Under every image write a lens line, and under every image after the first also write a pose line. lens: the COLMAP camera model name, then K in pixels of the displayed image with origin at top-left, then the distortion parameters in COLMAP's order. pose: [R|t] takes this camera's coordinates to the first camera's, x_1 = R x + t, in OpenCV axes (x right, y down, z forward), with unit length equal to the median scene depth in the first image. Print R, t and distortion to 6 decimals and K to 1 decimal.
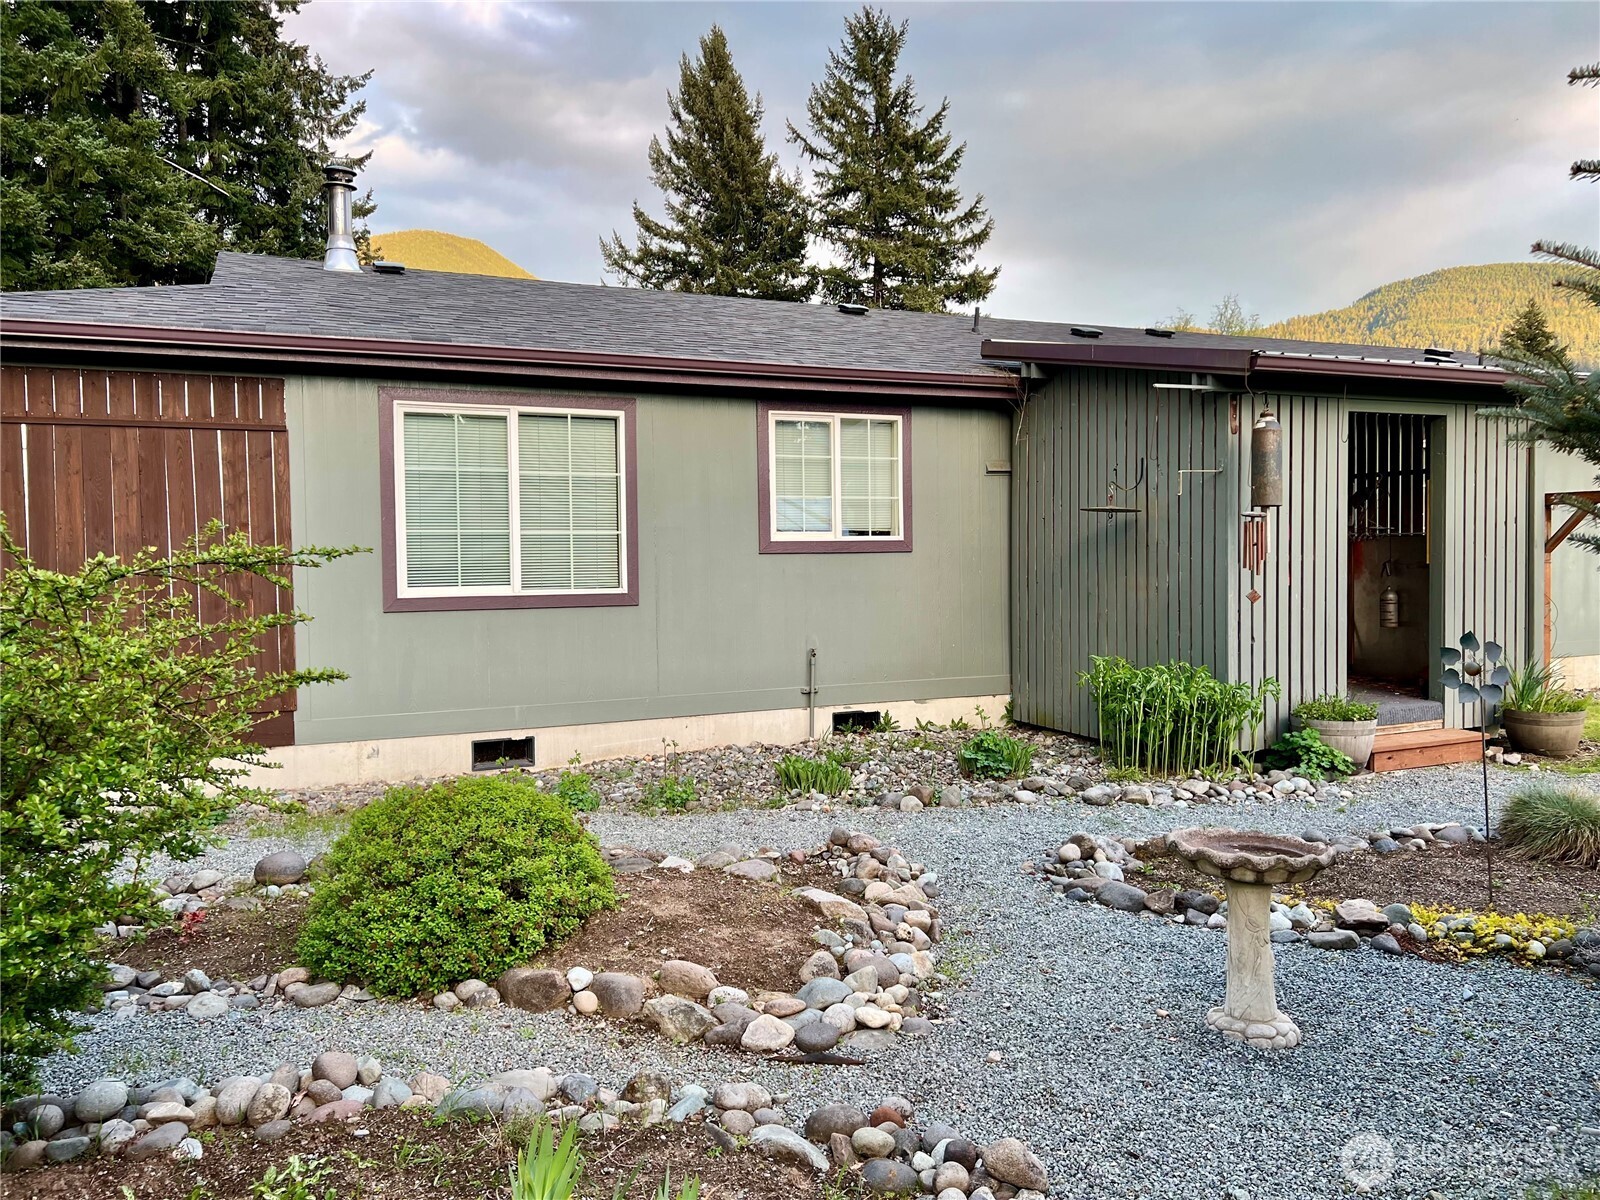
lens RADIAL K [[1147.5, 0, 800.0], [0, 1147.5, 600.0], [0, 0, 1]] dist [0.077682, -0.127144]
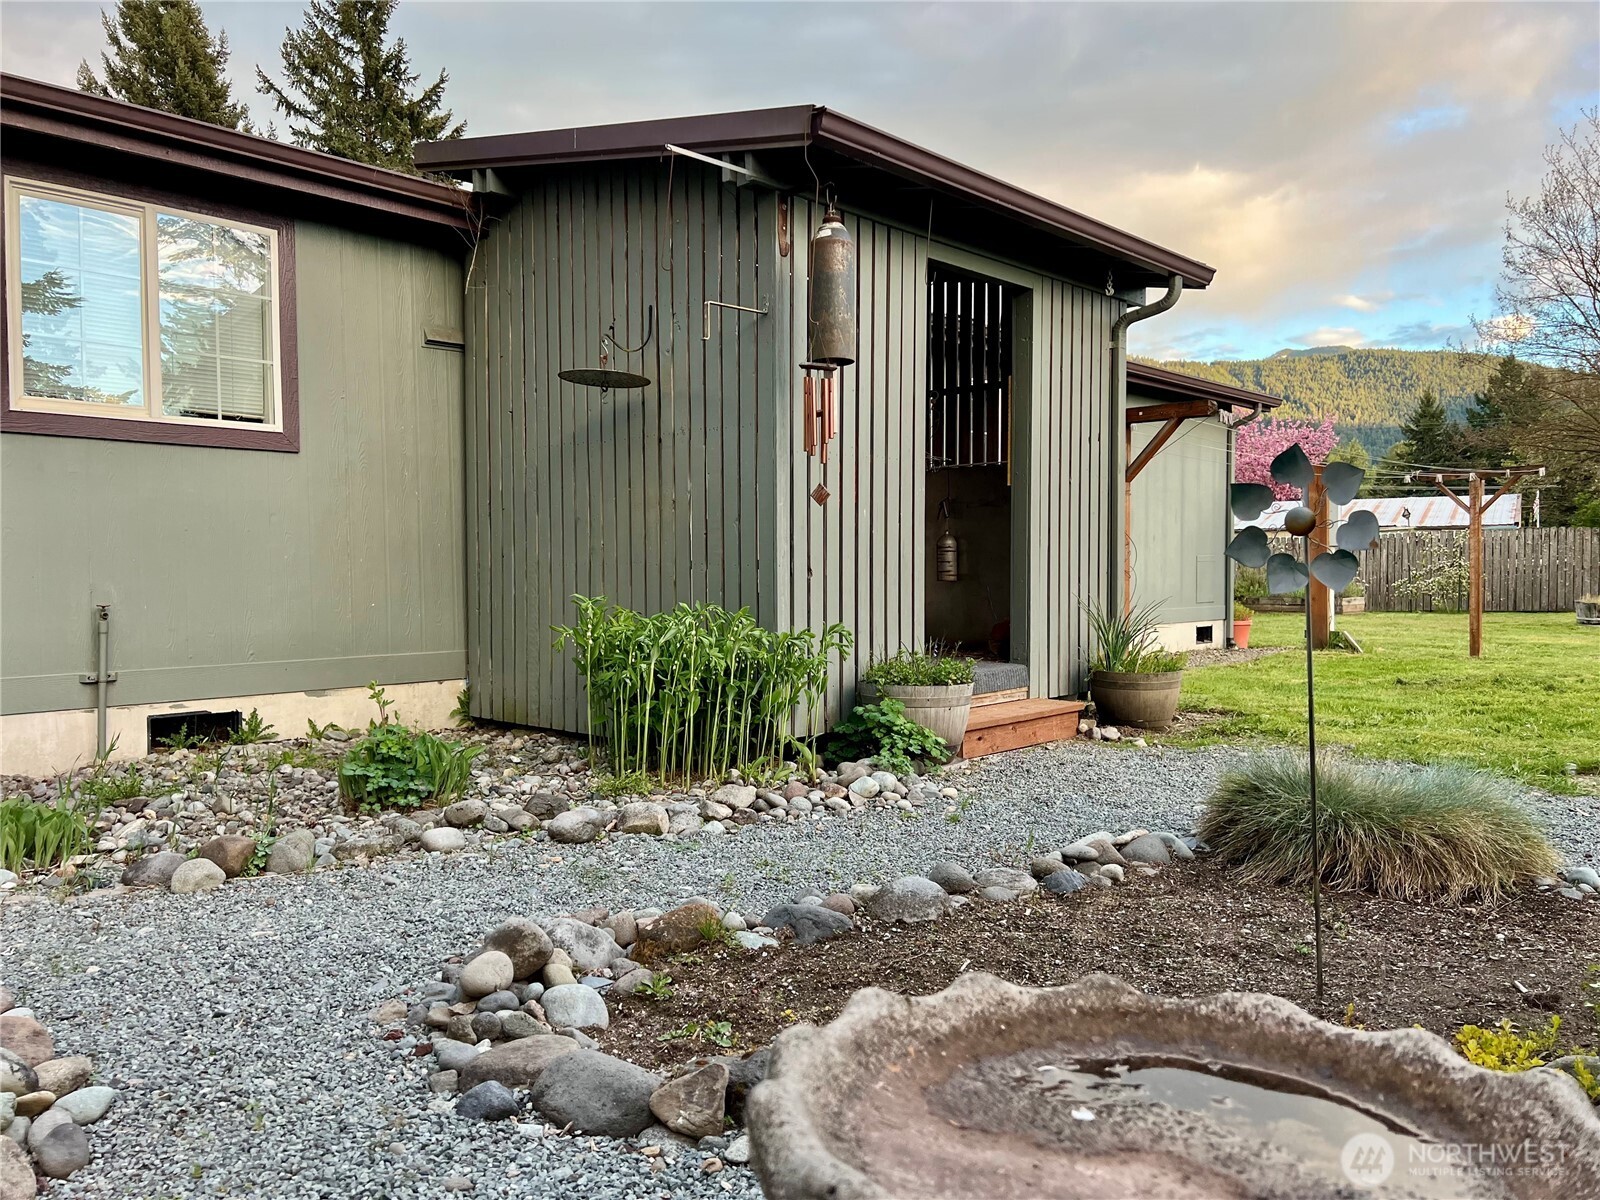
lens RADIAL K [[1185.4, 0, 800.0], [0, 1185.4, 600.0], [0, 0, 1]] dist [0.093551, -0.093642]
pose [[0.917330, -0.000641, 0.398128, 0.114364], [0.004772, 0.999945, -0.009385, 0.059100], [-0.398099, 0.010509, 0.917282, 0.380756]]
